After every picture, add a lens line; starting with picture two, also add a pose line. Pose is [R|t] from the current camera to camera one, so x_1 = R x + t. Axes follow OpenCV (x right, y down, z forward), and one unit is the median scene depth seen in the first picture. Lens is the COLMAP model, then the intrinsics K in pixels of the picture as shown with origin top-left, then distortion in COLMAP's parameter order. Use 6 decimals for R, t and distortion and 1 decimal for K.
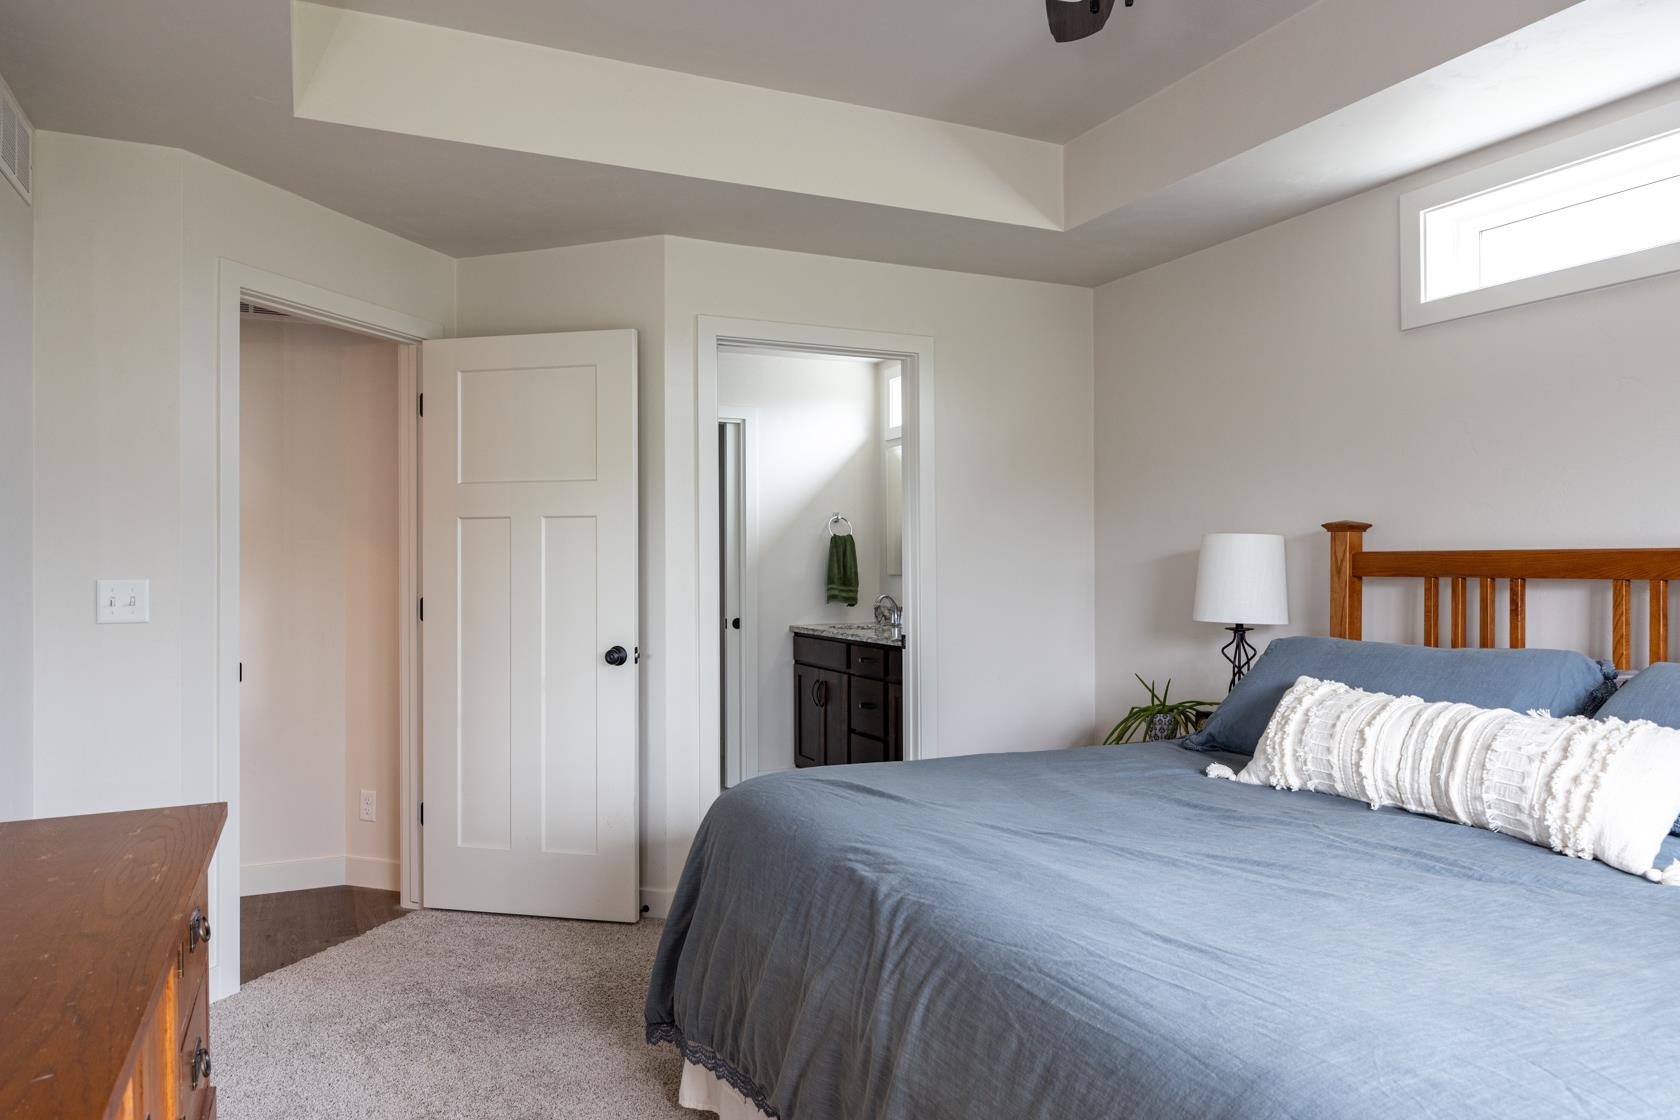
lens RADIAL K [[1140.4, 0, 839.8], [0, 1140.4, 559.6], [0, 0, 1]] dist [0.000129, -0.000030]
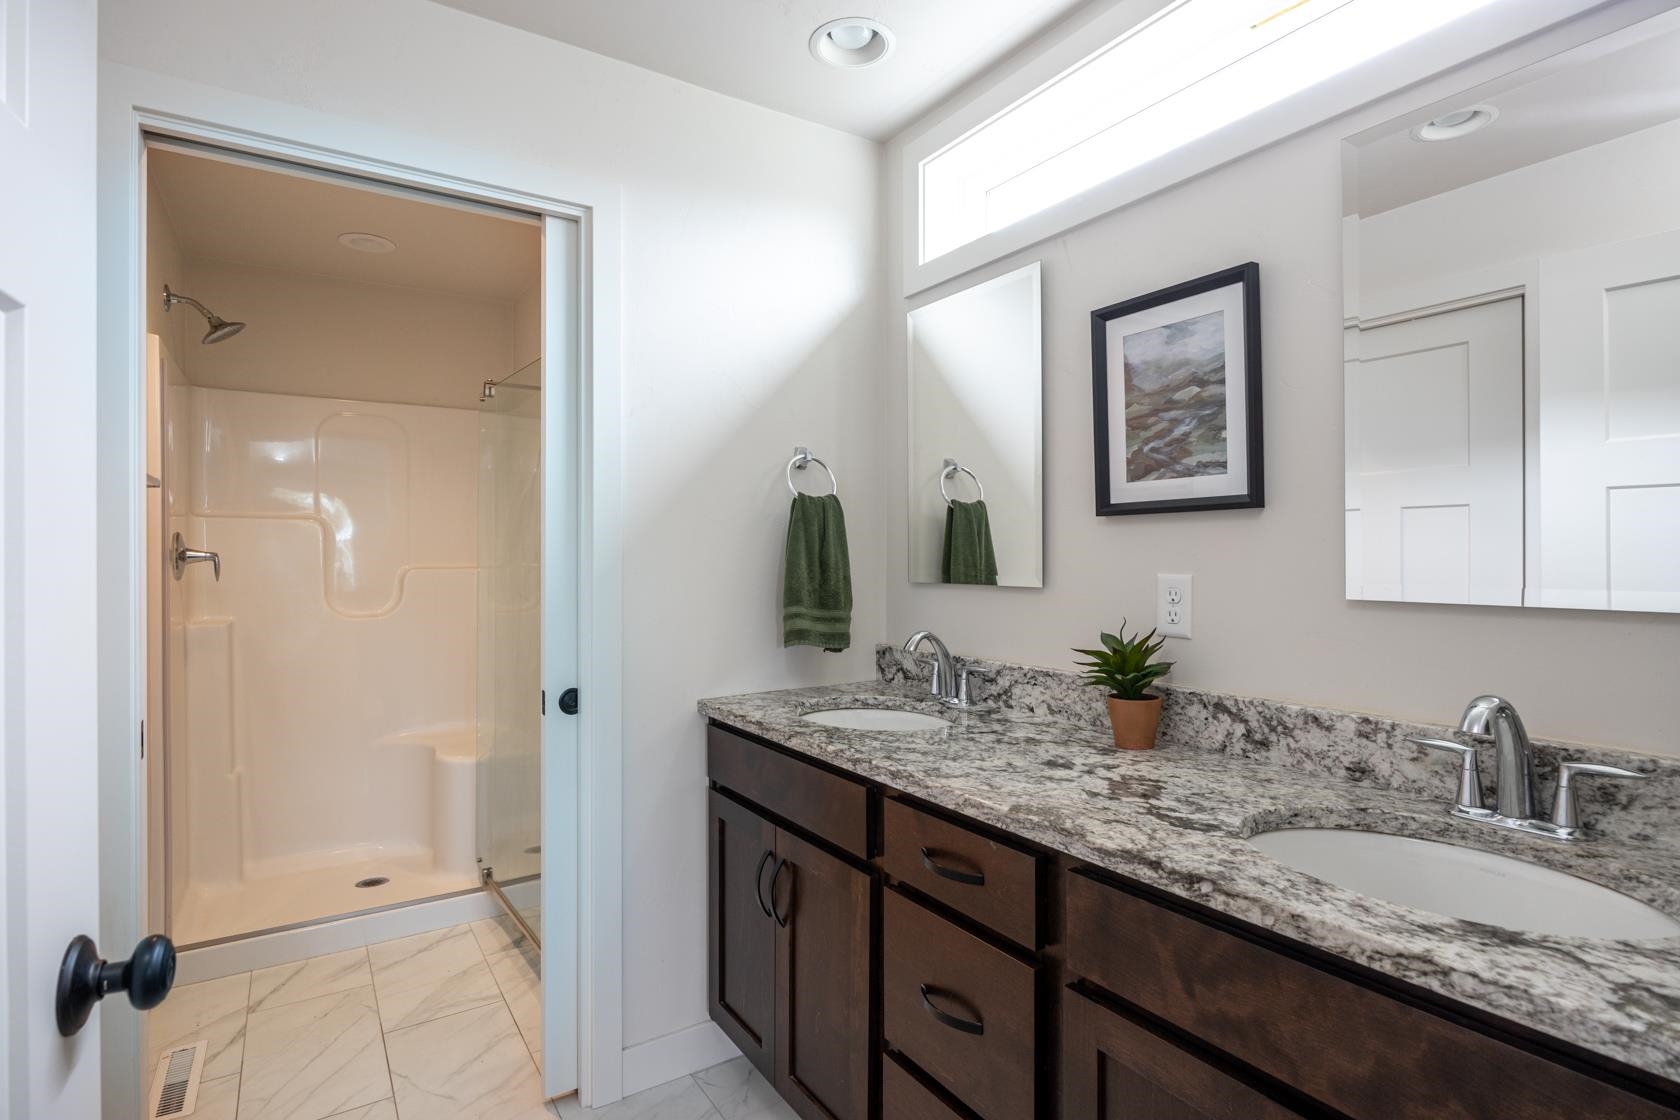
lens RADIAL K [[859.5, 0, 839.9], [0, 859.5, 554.3], [0, 0, 1]] dist [0.004060, 0.000797]
pose [[0.992207, 0.002682, 0.124570, -0.031135], [-0.001320, 0.999938, -0.011016, 0.005587], [-0.124591, 0.010766, 0.992150, 0.662828]]
